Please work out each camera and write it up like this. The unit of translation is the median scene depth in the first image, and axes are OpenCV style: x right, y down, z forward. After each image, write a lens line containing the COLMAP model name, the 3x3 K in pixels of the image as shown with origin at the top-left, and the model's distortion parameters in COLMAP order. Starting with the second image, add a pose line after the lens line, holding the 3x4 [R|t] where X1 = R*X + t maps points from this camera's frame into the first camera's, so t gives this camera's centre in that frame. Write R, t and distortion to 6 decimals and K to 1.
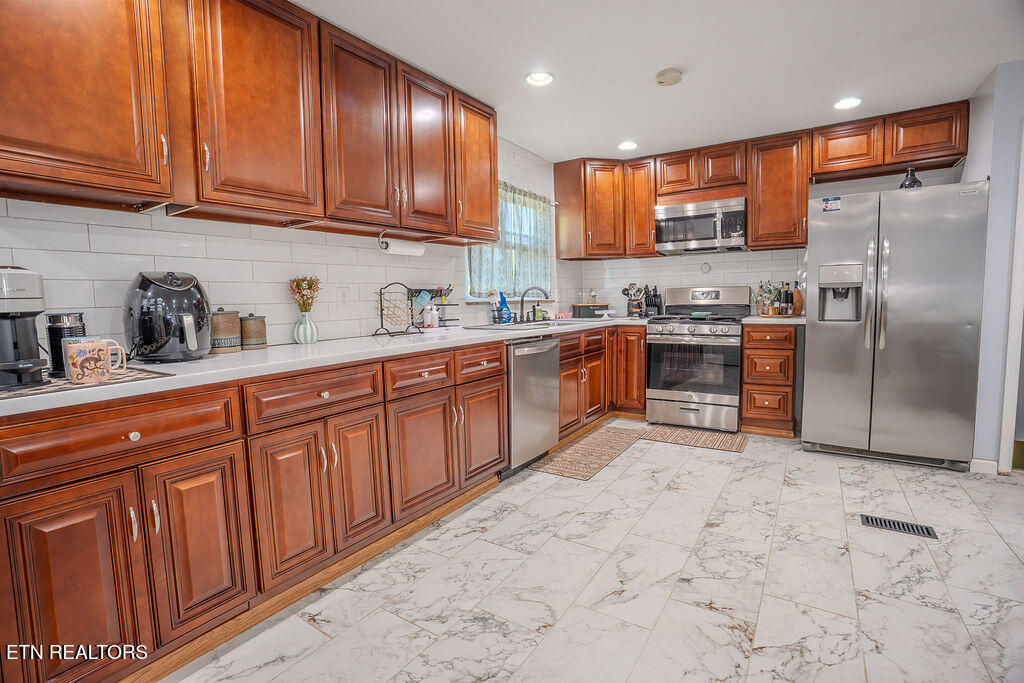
lens RADIAL K [[476.2, 0, 515.0], [0, 476.2, 341.0], [0, 0, 1]] dist [-0.045763, 0.008092]
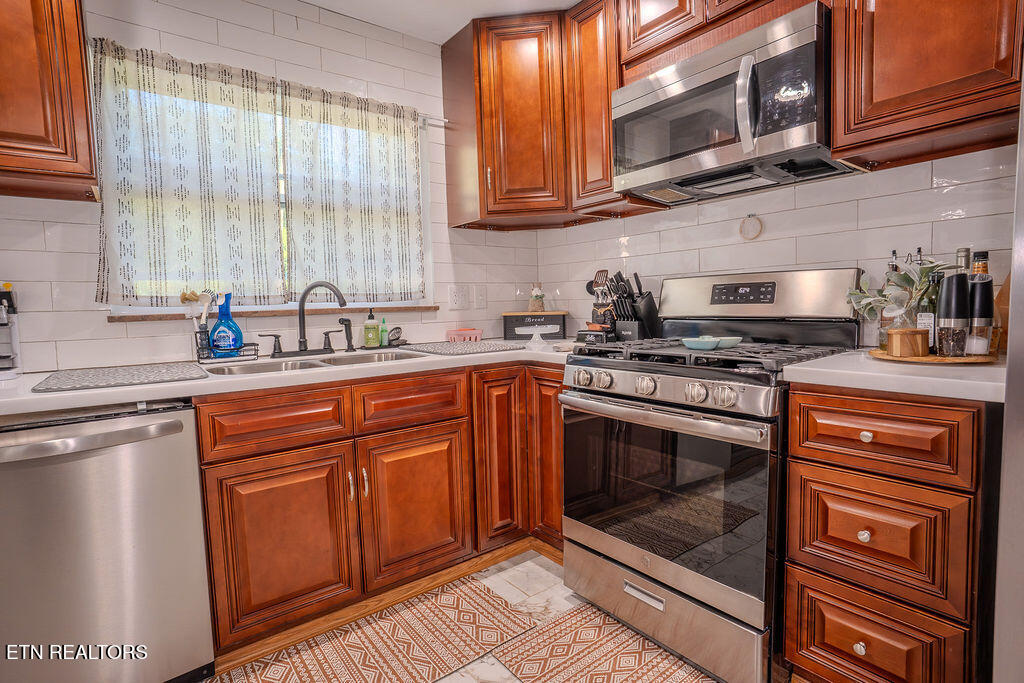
lens RADIAL K [[511.3, 0, 504.5], [0, 511.3, 339.5], [0, 0, 1]] dist [0.005518, 0.002675]
pose [[0.941596, 0.019210, -0.336198, 0.401632], [-0.020574, 0.999788, -0.000493, -0.058549], [0.336117, 0.007381, 0.941791, 0.573759]]
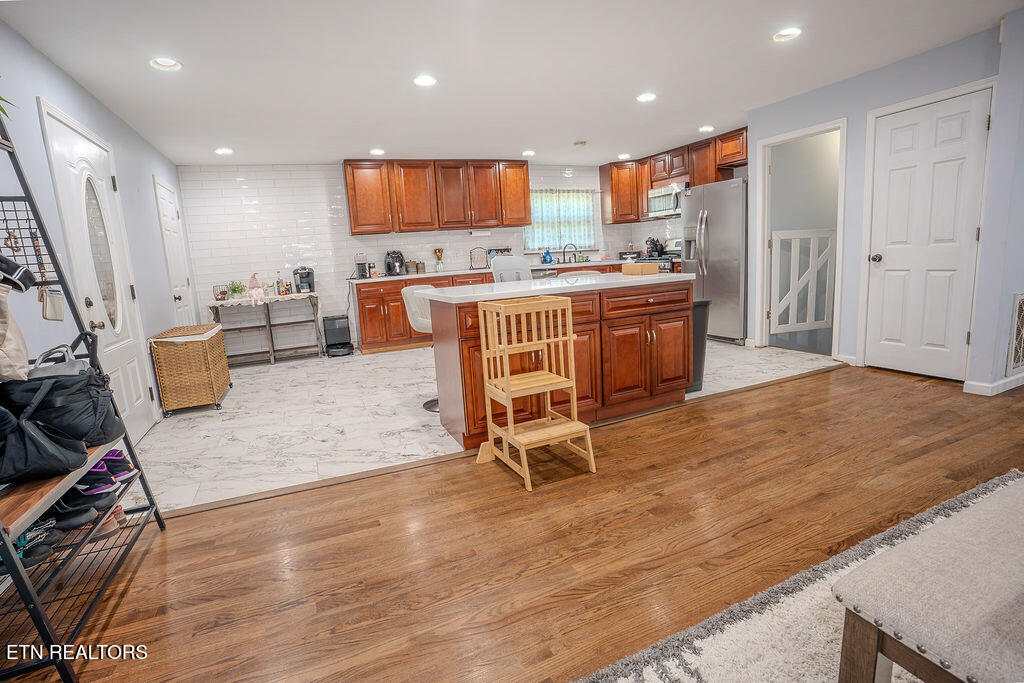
lens RADIAL K [[476.2, 0, 515.3], [0, 476.2, 340.1], [0, 0, 1]] dist [-0.045763, 0.008092]
pose [[0.839993, 0.068247, -0.538288, 0.894719], [-0.006551, 0.993262, 0.115708, 0.047075], [0.542558, -0.093668, 0.834780, -0.700973]]
